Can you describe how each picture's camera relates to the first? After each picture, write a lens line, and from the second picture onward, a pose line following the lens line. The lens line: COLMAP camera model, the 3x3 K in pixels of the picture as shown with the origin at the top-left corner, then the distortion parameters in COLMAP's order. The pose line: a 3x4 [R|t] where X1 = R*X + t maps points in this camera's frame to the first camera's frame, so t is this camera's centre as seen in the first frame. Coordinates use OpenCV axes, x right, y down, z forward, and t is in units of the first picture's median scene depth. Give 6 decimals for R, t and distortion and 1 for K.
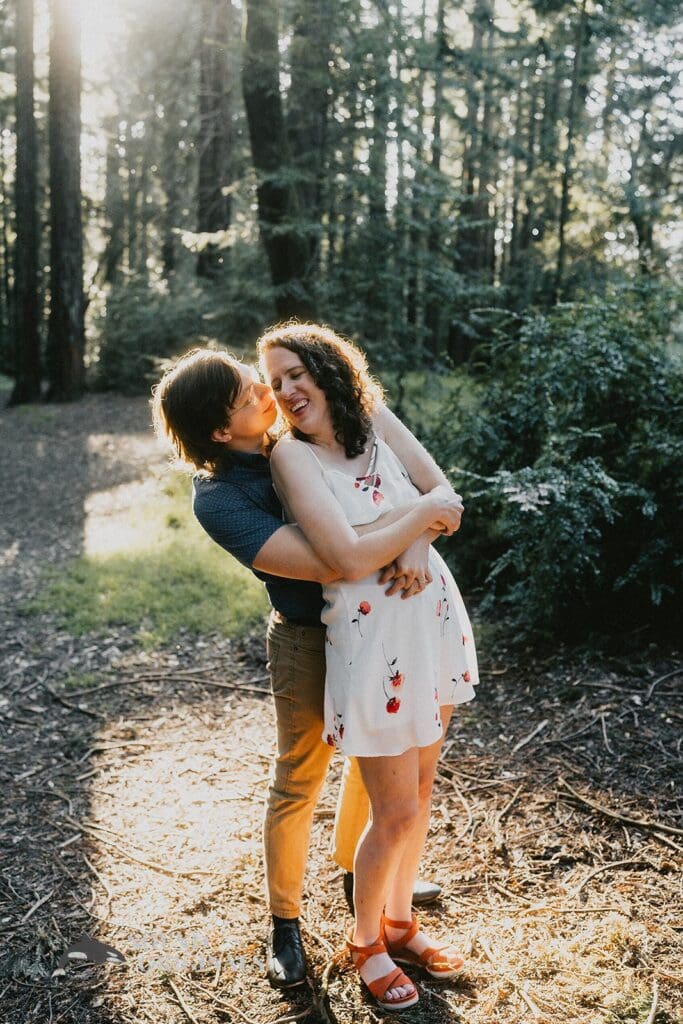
lens RADIAL K [[998.4, 0, 328.9], [0, 998.4, 516.3], [0, 0, 1]] dist [0.003676, 0.003967]
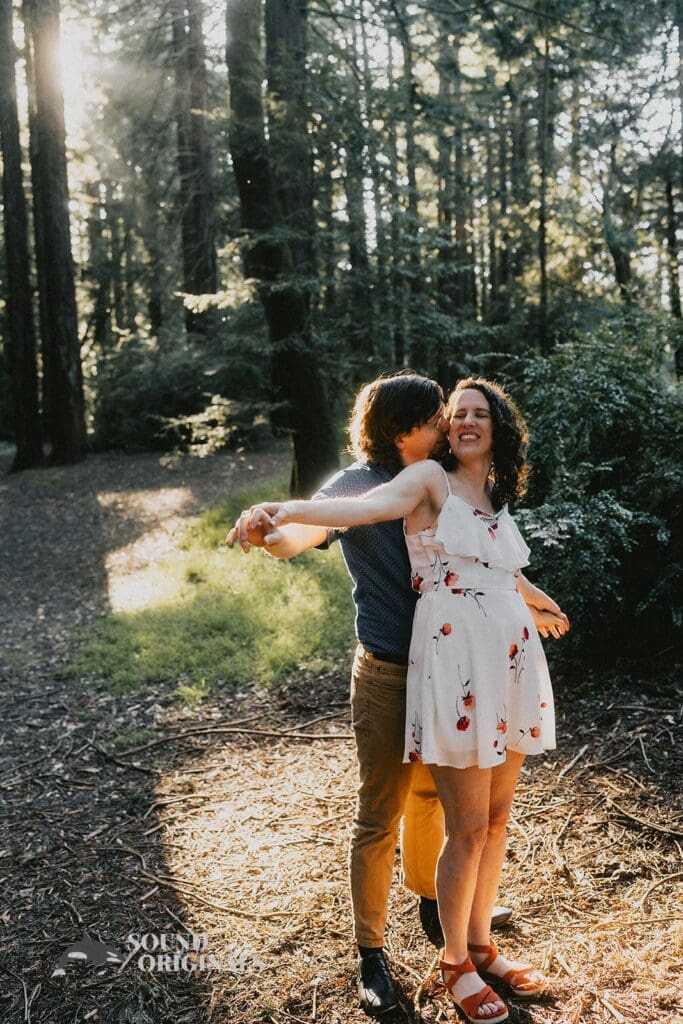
lens RADIAL K [[995.8, 0, 341.5], [0, 995.8, 512.0], [0, 0, 1]] dist [0.004635, 0.002437]
pose [[0.997519, -0.068431, 0.016544, -0.032032], [0.069103, 0.996631, -0.044186, -0.008829], [-0.013464, 0.045219, 0.998886, -0.041597]]
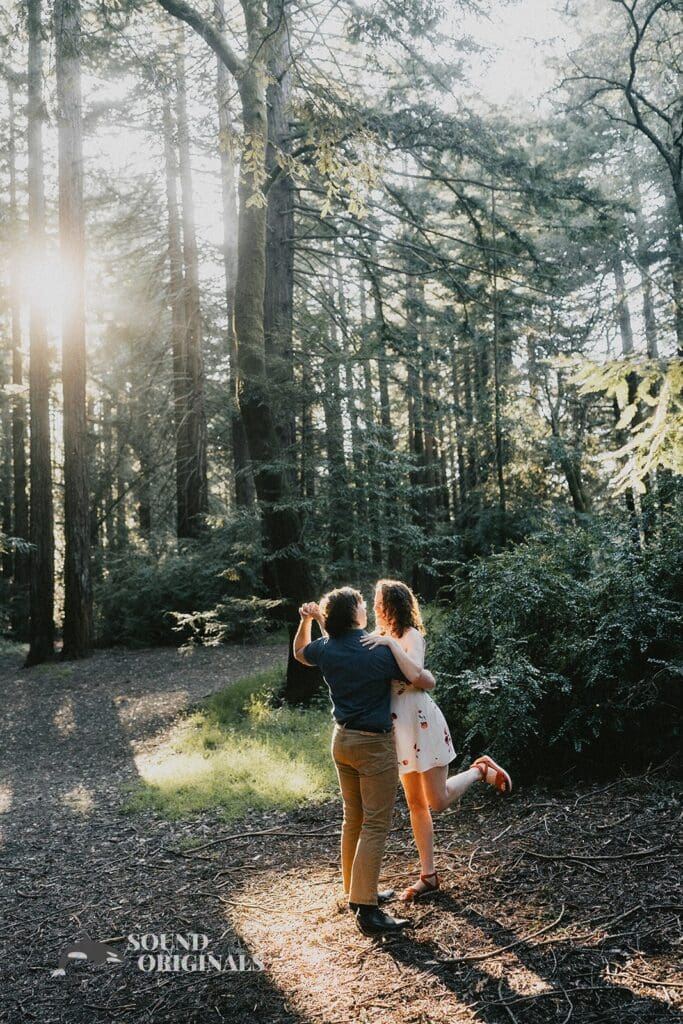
lens RADIAL K [[995.8, 0, 341.5], [0, 995.8, 512.0], [0, 0, 1]] dist [0.004635, 0.002437]
pose [[0.995805, -0.074987, 0.052434, -0.073583], [0.085360, 0.967702, -0.237207, 0.063221], [-0.032953, 0.240688, 0.970043, -0.505516]]
